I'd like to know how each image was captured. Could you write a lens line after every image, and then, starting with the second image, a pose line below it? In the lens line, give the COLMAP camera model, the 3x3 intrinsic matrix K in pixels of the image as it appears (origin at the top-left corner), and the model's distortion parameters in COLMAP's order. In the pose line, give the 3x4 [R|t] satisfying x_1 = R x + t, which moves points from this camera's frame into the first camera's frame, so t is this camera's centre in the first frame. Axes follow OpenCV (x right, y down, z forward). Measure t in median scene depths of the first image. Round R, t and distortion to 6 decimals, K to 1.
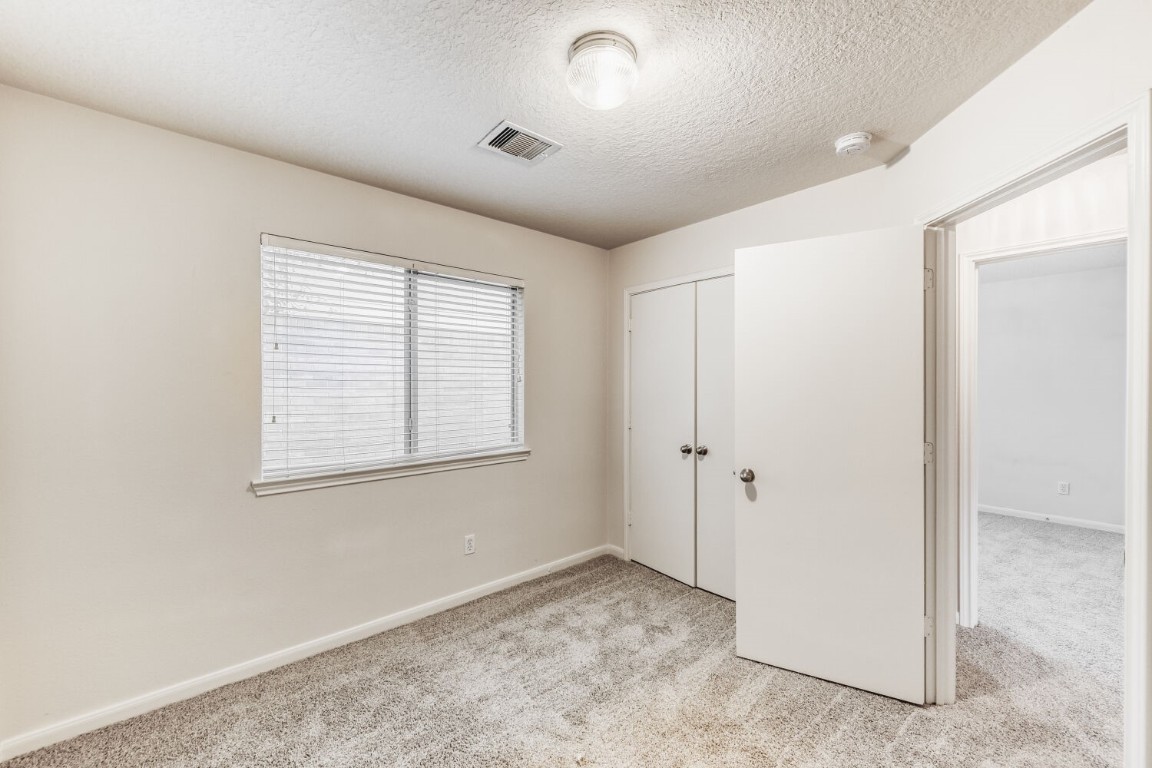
lens RADIAL K [[462.2, 0, 577.1], [0, 462.2, 391.0], [0, 0, 1]] dist [0.018956, 0.000346]
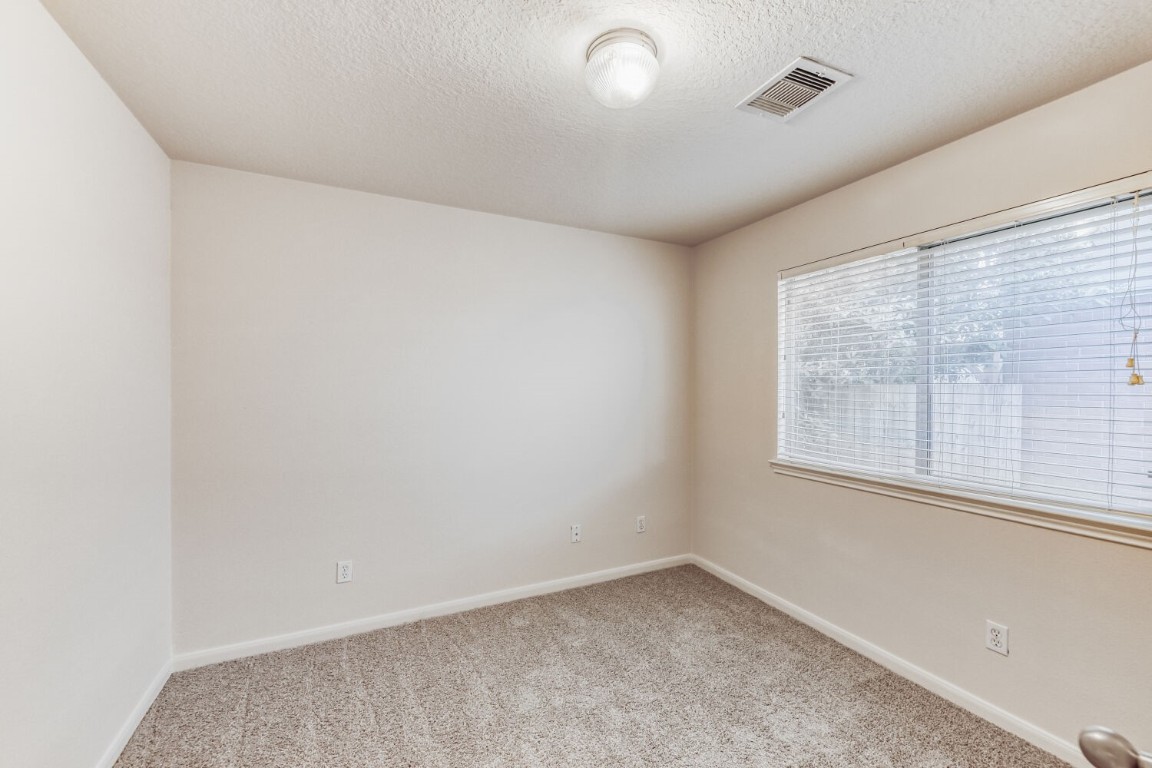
lens RADIAL K [[462.2, 0, 567.8], [0, 462.2, 378.4], [0, 0, 1]] dist [0.018956, 0.000346]
pose [[-0.273849, -0.004044, -0.961764, 0.635408], [0.005589, 0.999968, -0.005796, -0.032692], [0.961756, -0.006962, -0.273818, 0.682284]]
